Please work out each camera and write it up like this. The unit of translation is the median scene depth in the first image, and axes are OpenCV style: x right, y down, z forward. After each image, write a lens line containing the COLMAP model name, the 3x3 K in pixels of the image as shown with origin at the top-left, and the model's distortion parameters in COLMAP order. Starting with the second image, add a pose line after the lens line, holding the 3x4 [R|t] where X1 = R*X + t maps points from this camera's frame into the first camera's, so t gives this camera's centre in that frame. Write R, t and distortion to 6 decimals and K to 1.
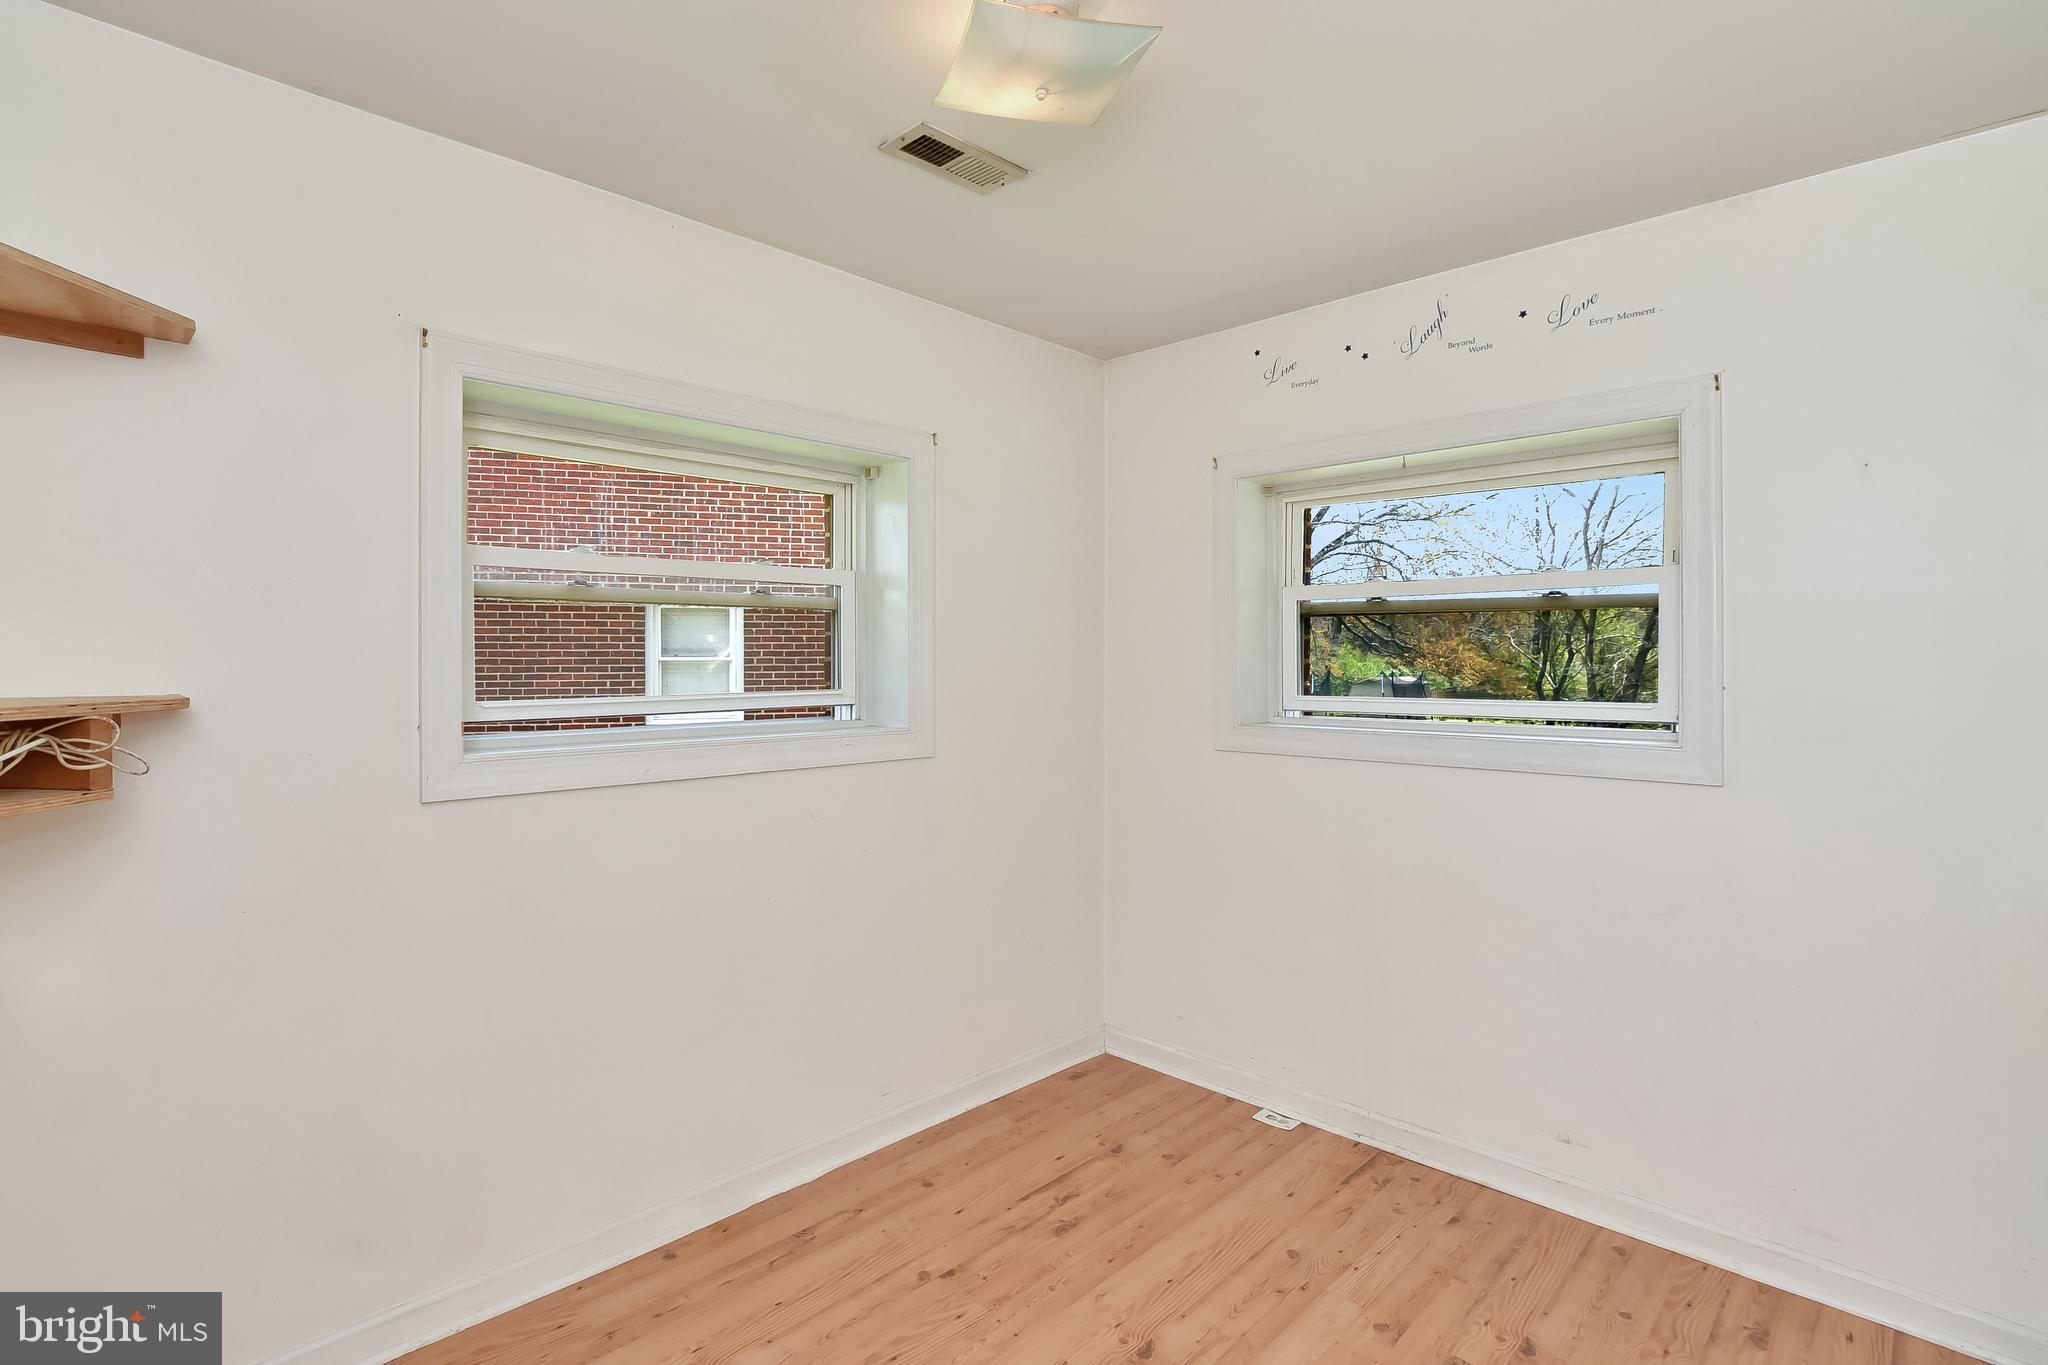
lens RADIAL K [[1020.4, 0, 1024.0], [0, 1020.4, 682.5], [0, 0, 1]] dist [-0.027802, 0.009224]
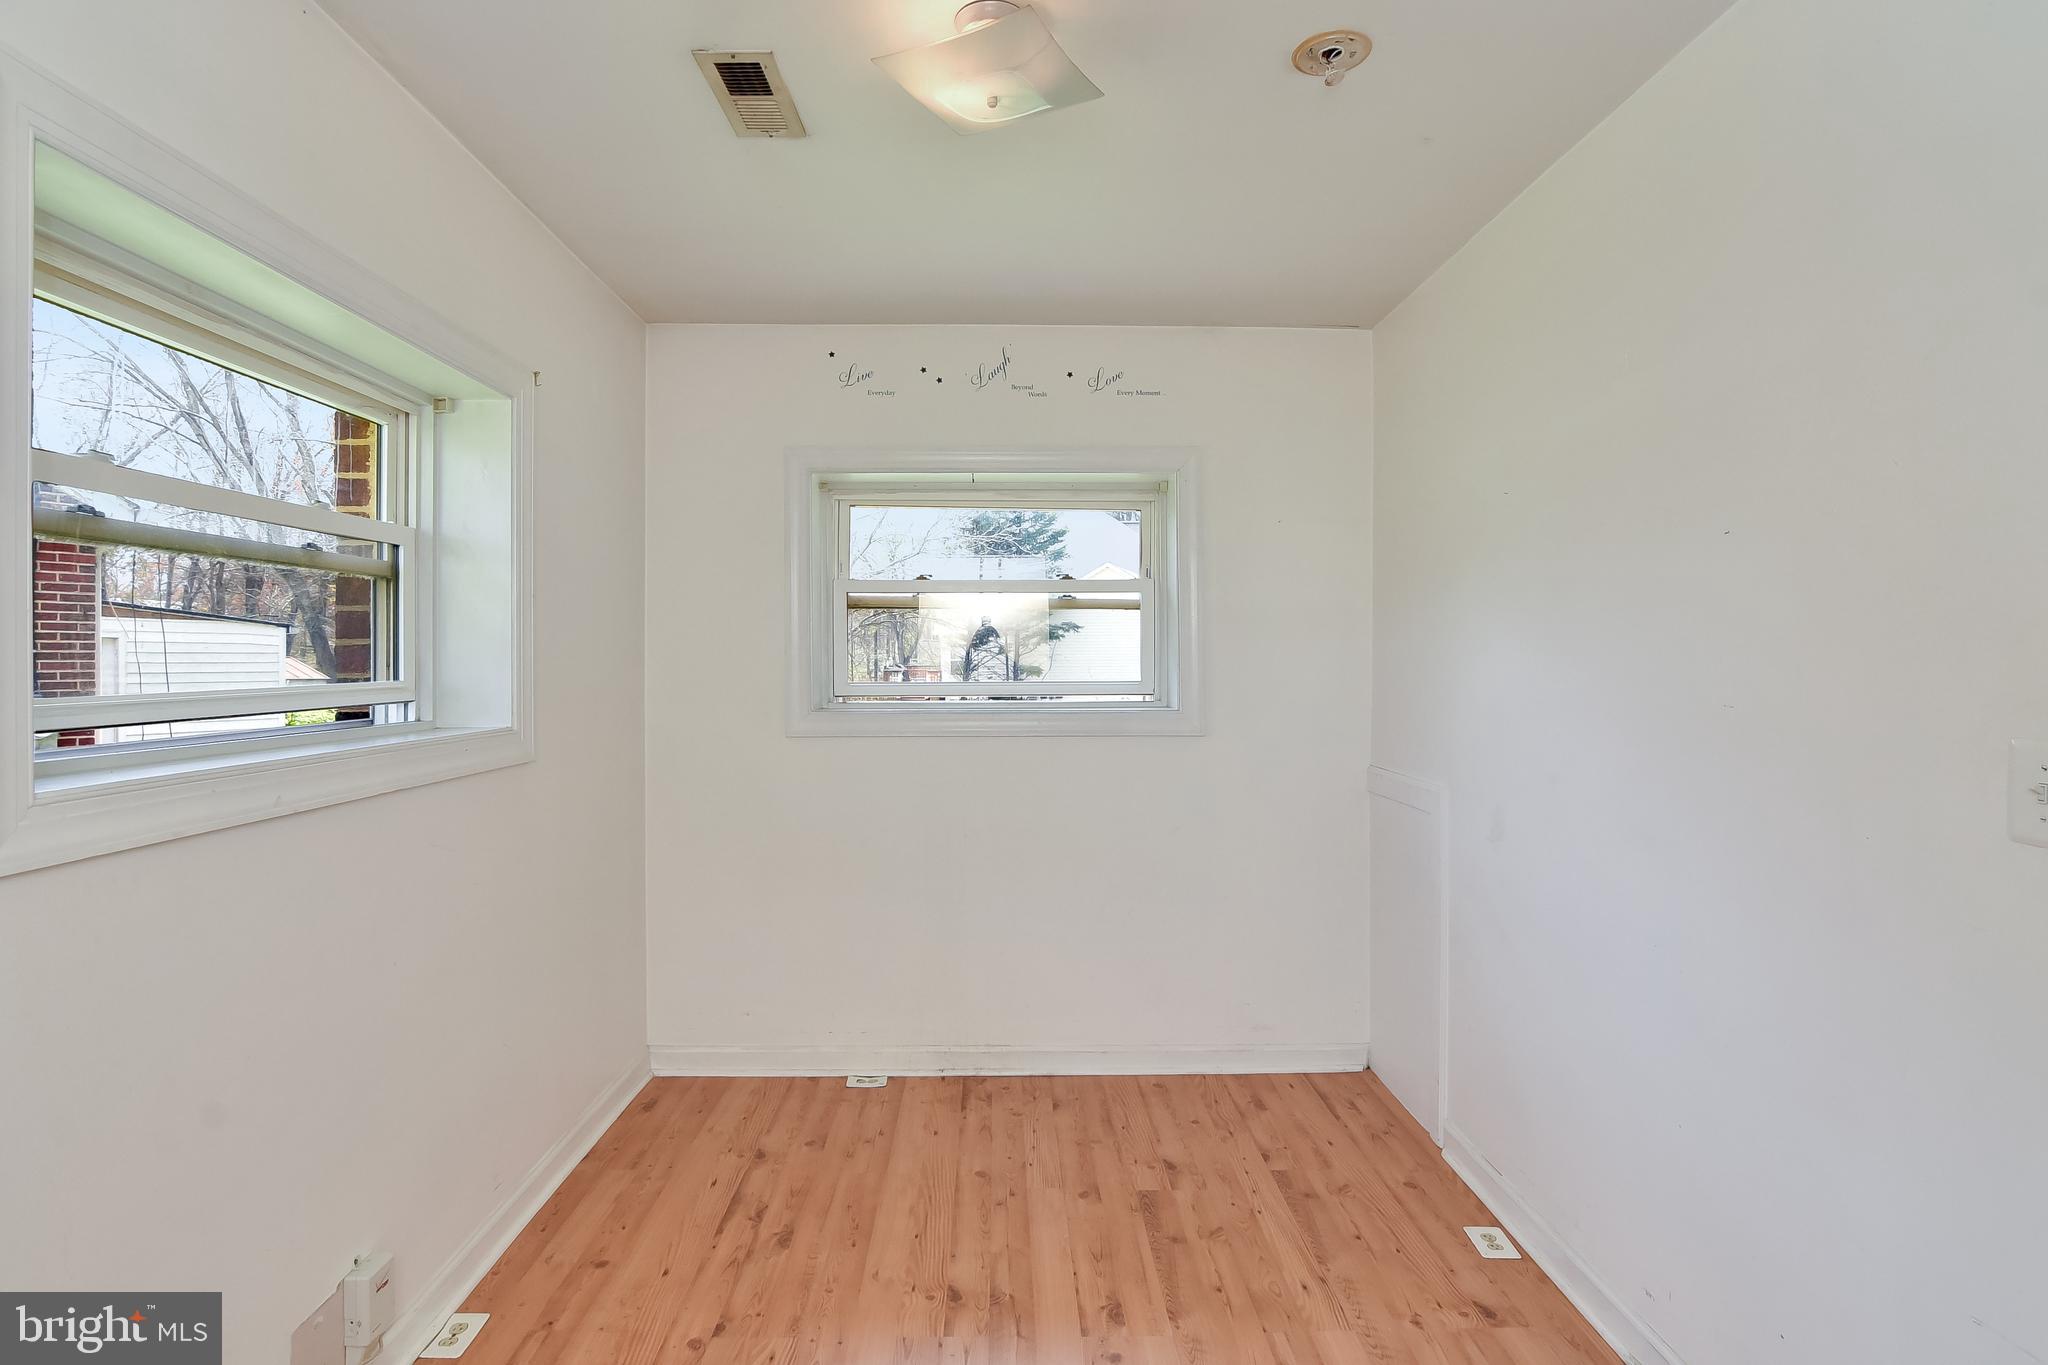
lens RADIAL K [[1020.4, 0, 1024.0], [0, 1020.4, 682.5], [0, 0, 1]] dist [-0.027802, 0.009224]
pose [[0.691412, -0.015476, 0.722295, -0.444347], [0.016430, 0.999849, 0.005696, 0.010855], [-0.722274, 0.007929, 0.691561, 0.157613]]
